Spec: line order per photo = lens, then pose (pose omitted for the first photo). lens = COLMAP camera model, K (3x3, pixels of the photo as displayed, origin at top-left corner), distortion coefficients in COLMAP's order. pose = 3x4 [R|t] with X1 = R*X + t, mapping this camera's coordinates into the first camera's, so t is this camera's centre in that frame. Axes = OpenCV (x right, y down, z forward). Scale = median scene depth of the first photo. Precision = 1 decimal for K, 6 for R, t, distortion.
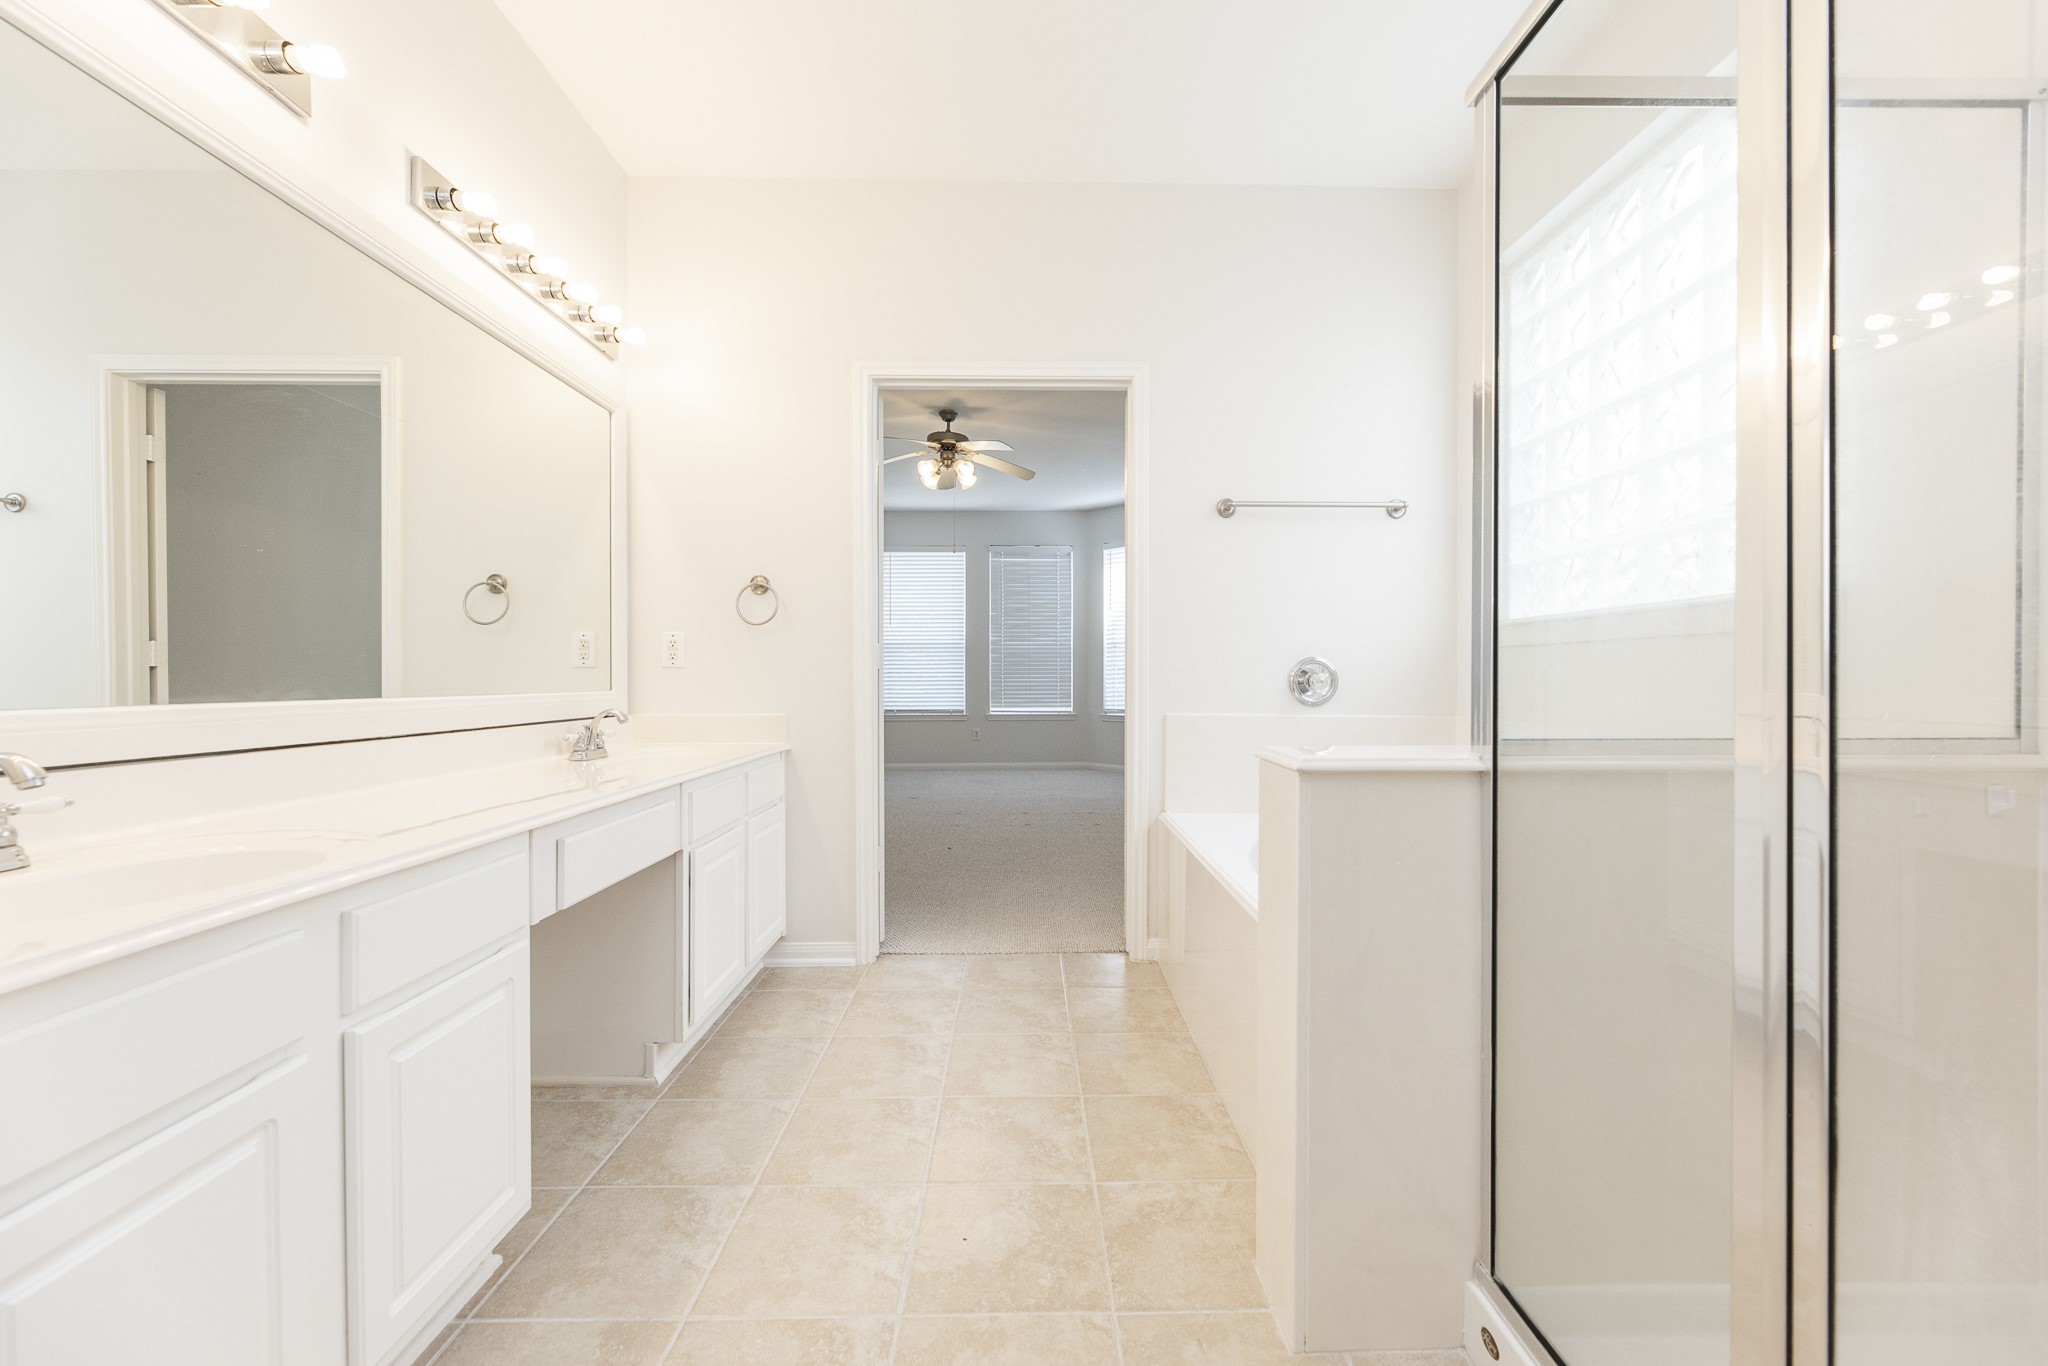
lens RADIAL K [[829.8, 0, 1025.6], [0, 829.8, 680.4], [0, 0, 1]] dist [0.003146, 0.000226]
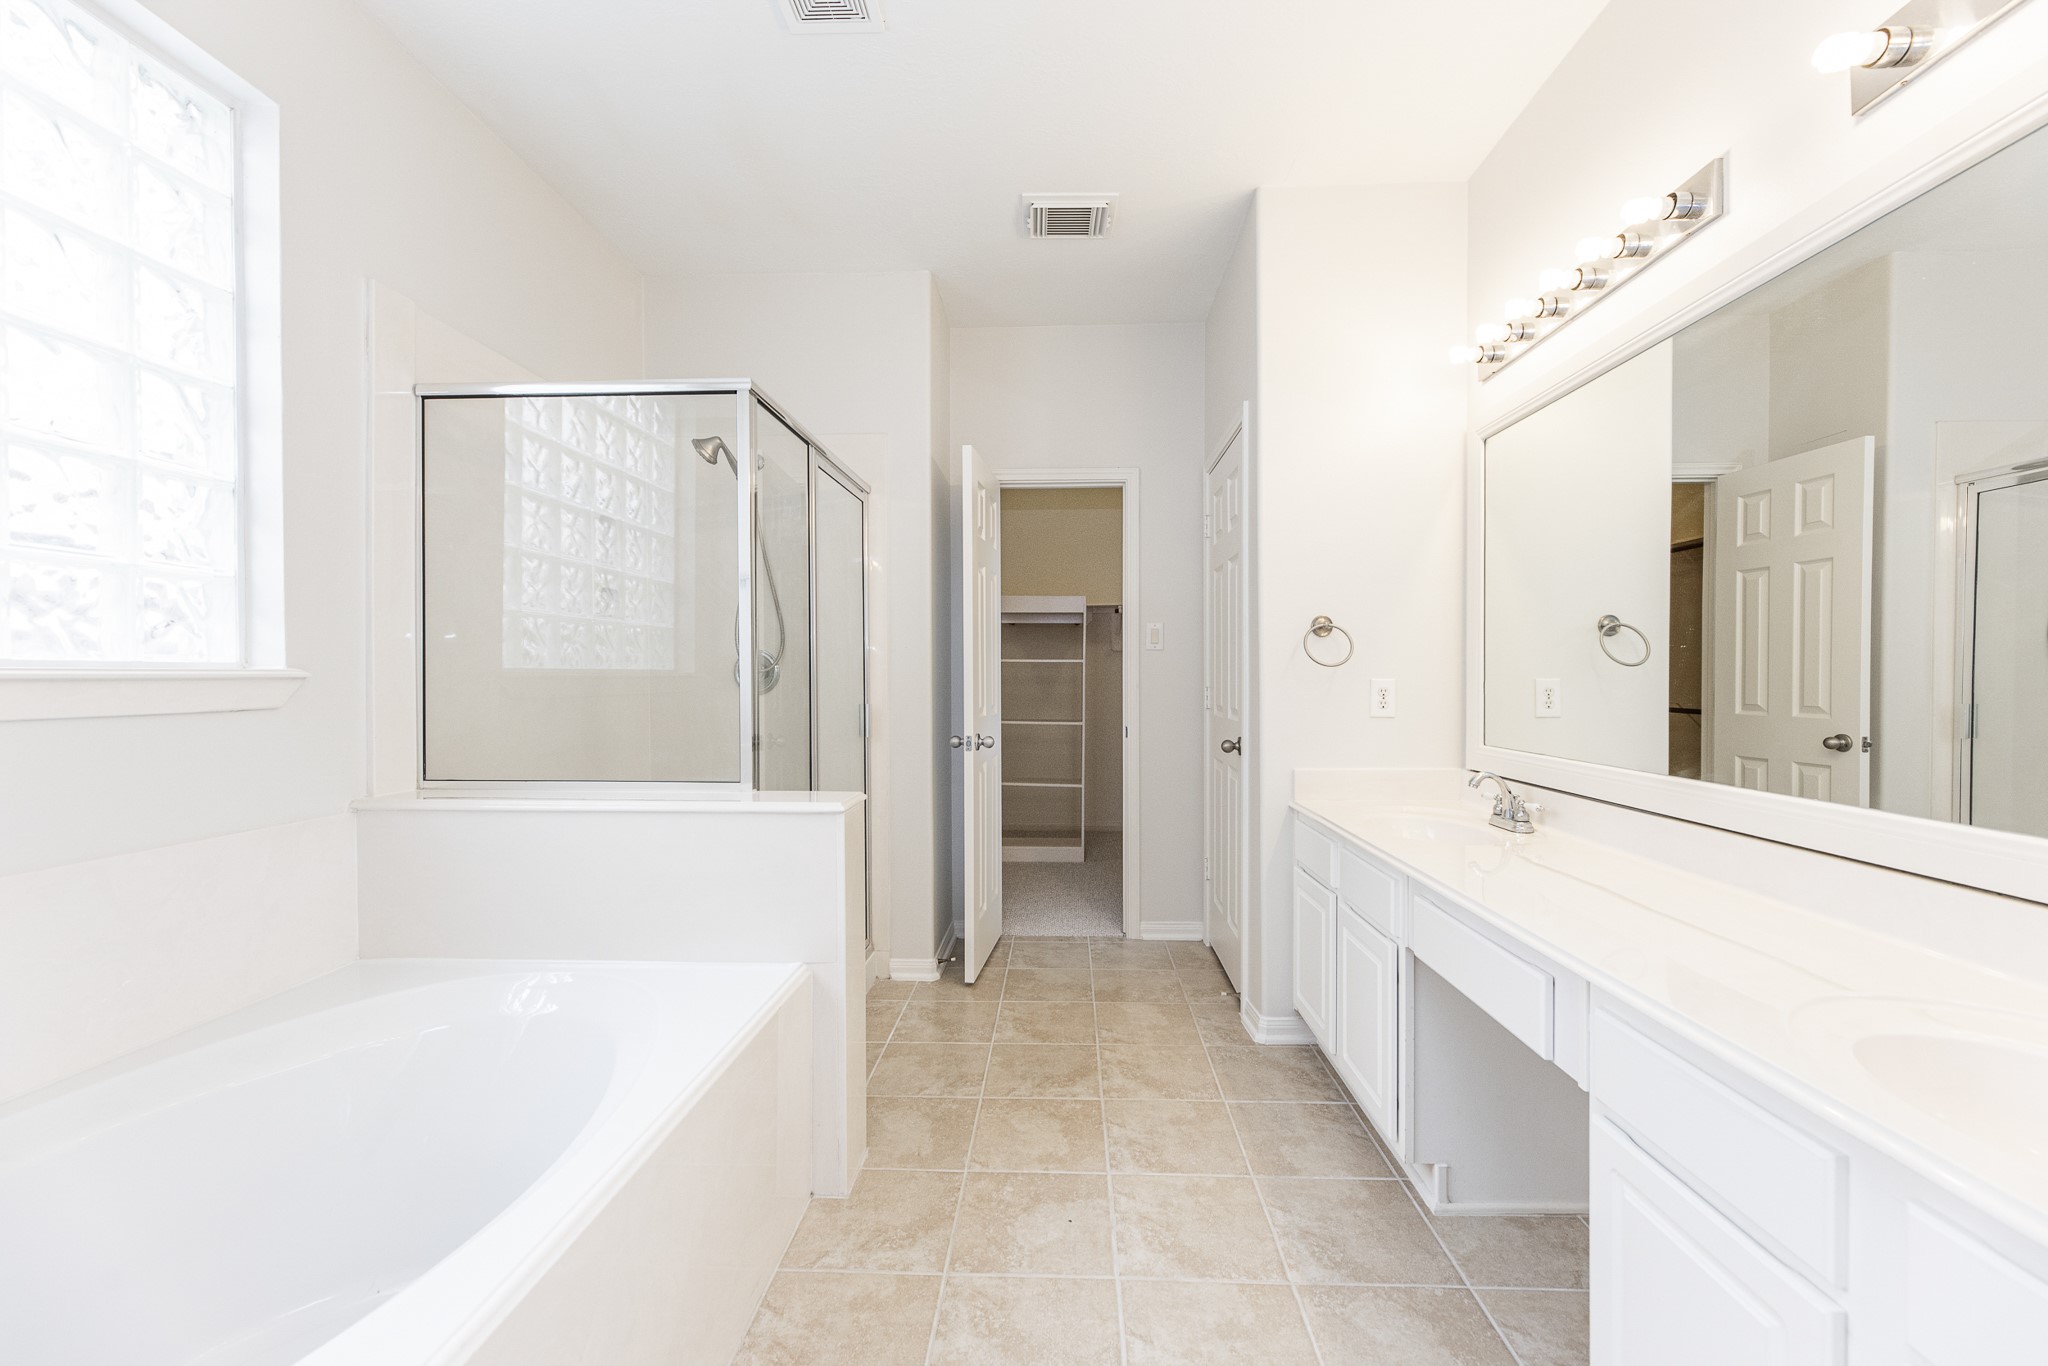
lens RADIAL K [[829.8, 0, 1028.0], [0, 829.8, 683.2], [0, 0, 1]] dist [0.003146, 0.000226]
pose [[-0.998490, -0.000551, 0.054932, -0.077979], [0.000215, 0.999903, 0.013936, -0.123071], [-0.054934, 0.013927, -0.998393, 2.201855]]
